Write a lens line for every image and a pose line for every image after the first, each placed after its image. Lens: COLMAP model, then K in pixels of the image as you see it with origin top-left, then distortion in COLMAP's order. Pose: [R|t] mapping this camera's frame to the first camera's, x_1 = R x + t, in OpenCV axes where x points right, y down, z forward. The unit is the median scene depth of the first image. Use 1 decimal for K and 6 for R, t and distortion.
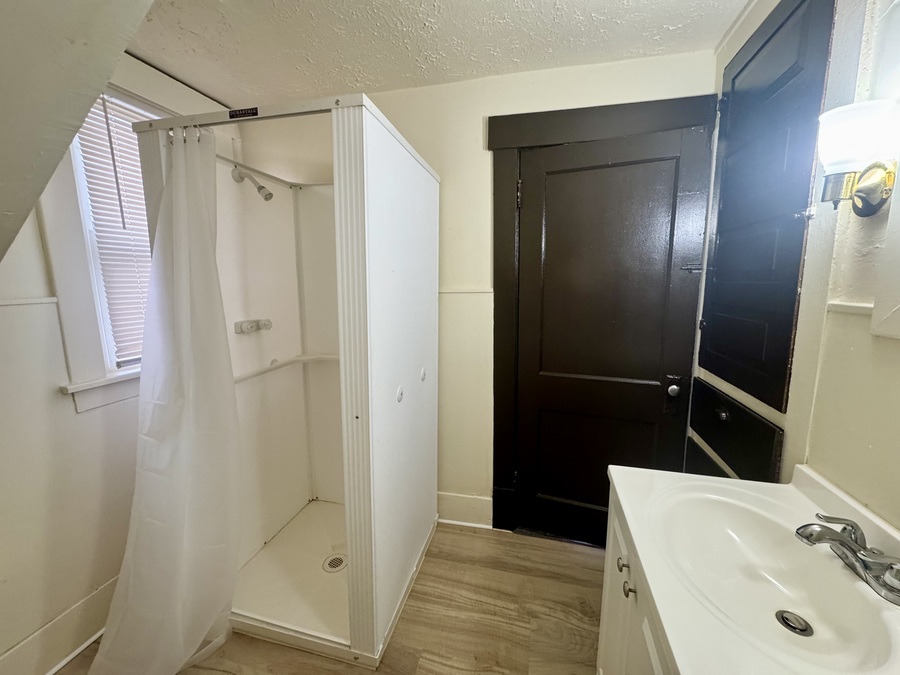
lens RADIAL K [[357.4, 0, 451.3], [0, 357.4, 335.7], [0, 0, 1]] dist [-0.000995, 0.000083]
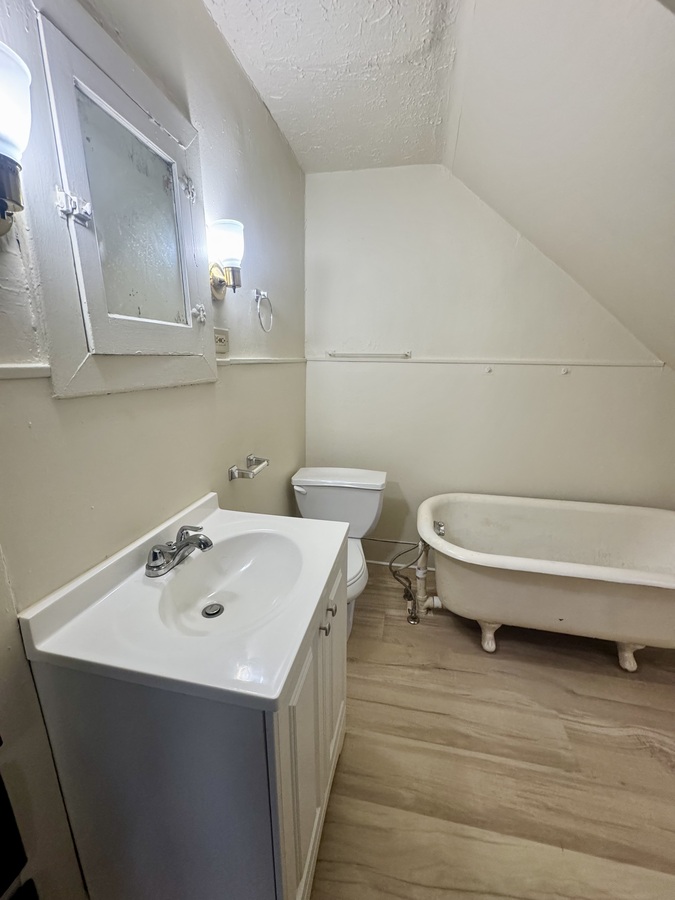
lens RADIAL K [[357.4, 0, 338.8], [0, 357.4, 450.4], [0, 0, 1]] dist [-0.000995, 0.000083]
pose [[-0.998903, 0.000613, -0.046822, 0.526174], [-0.017268, 0.924615, 0.380511, -0.232103], [0.043525, 0.380902, -0.923590, 1.891032]]
